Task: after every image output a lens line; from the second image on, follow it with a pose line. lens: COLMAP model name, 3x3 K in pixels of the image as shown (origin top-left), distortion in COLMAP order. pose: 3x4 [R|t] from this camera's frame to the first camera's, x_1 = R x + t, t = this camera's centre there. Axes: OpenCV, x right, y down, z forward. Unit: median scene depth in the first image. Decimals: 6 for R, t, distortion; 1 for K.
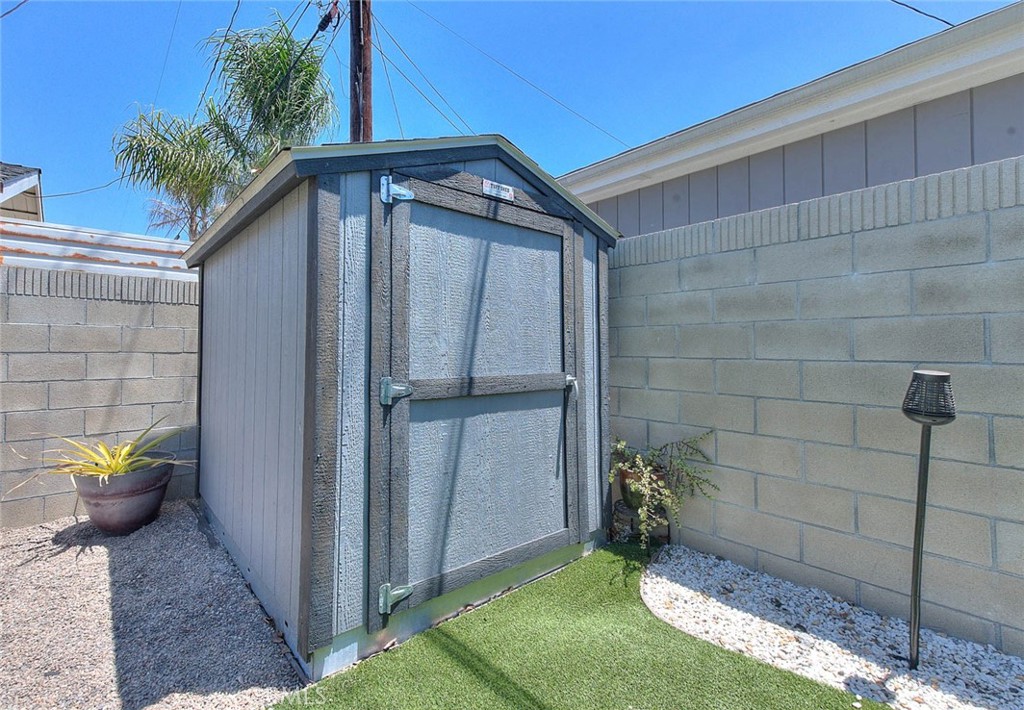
lens RADIAL K [[445.5, 0, 461.7], [0, 445.5, 336.3], [0, 0, 1]] dist [0.001473, 0.000280]
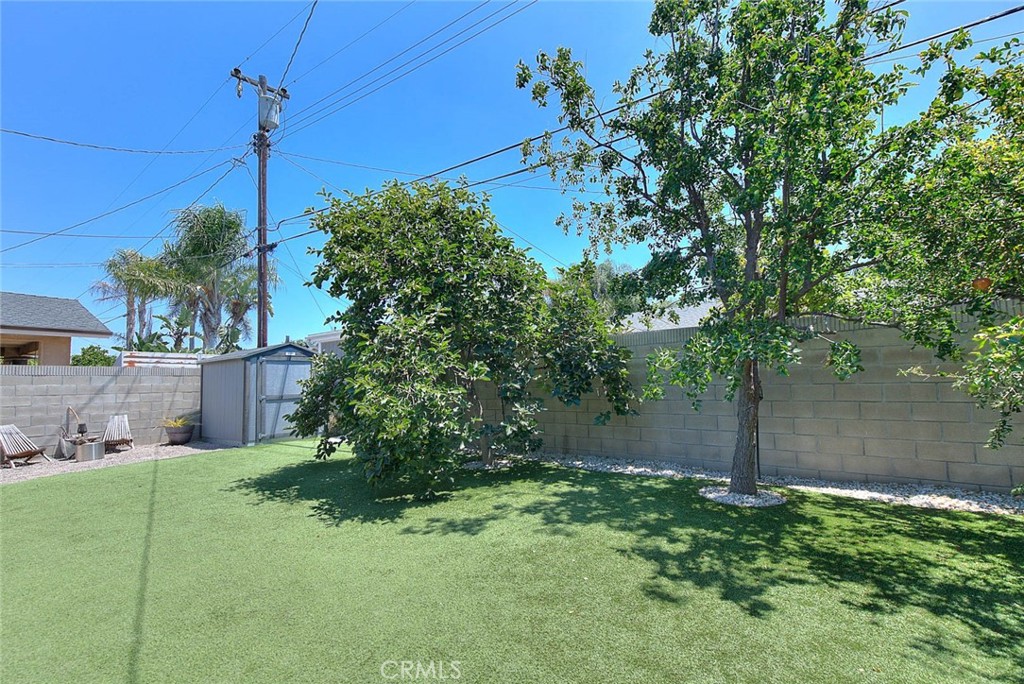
lens RADIAL K [[423.6, 0, 504.7], [0, 423.6, 358.6], [0, 0, 1]] dist [0.017914, -0.000364]
pose [[0.967087, -0.004726, 0.254402, 1.007397], [0.013305, 0.999399, -0.032013, -0.102665], [-0.254097, 0.034344, 0.966569, -3.476662]]
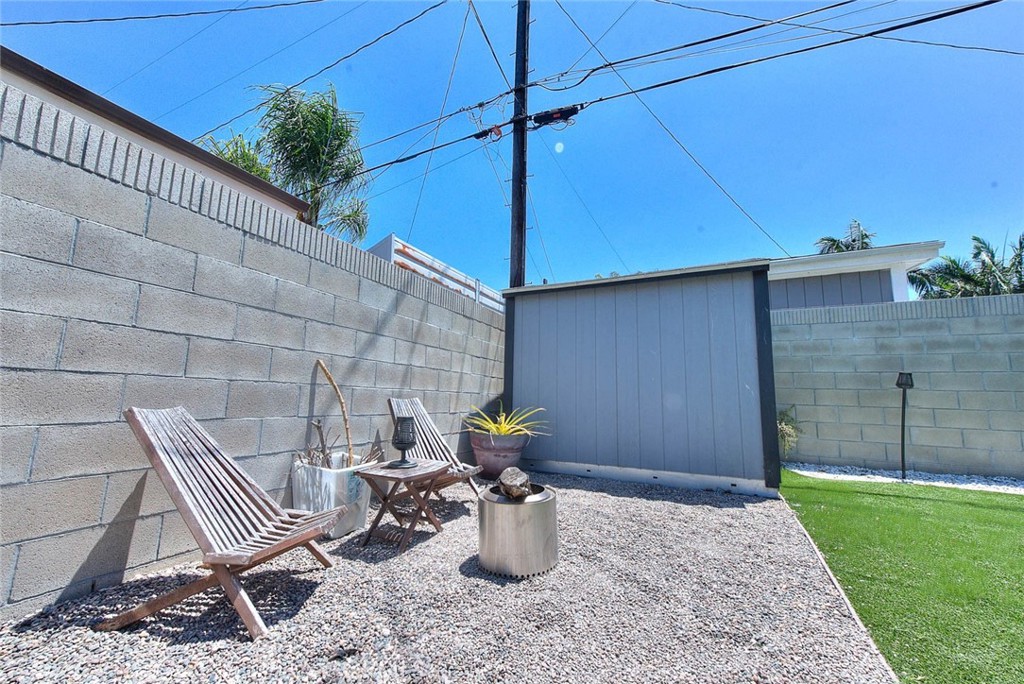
lens RADIAL K [[396.9, 0, 509.5], [0, 396.9, 346.1], [0, 0, 1]] dist [0.020001, -0.000322]
pose [[0.905616, 0.079014, 0.416673, -1.568203], [-0.037339, 0.993531, -0.107249, 0.190386], [-0.422451, 0.081568, 0.902708, -0.205070]]
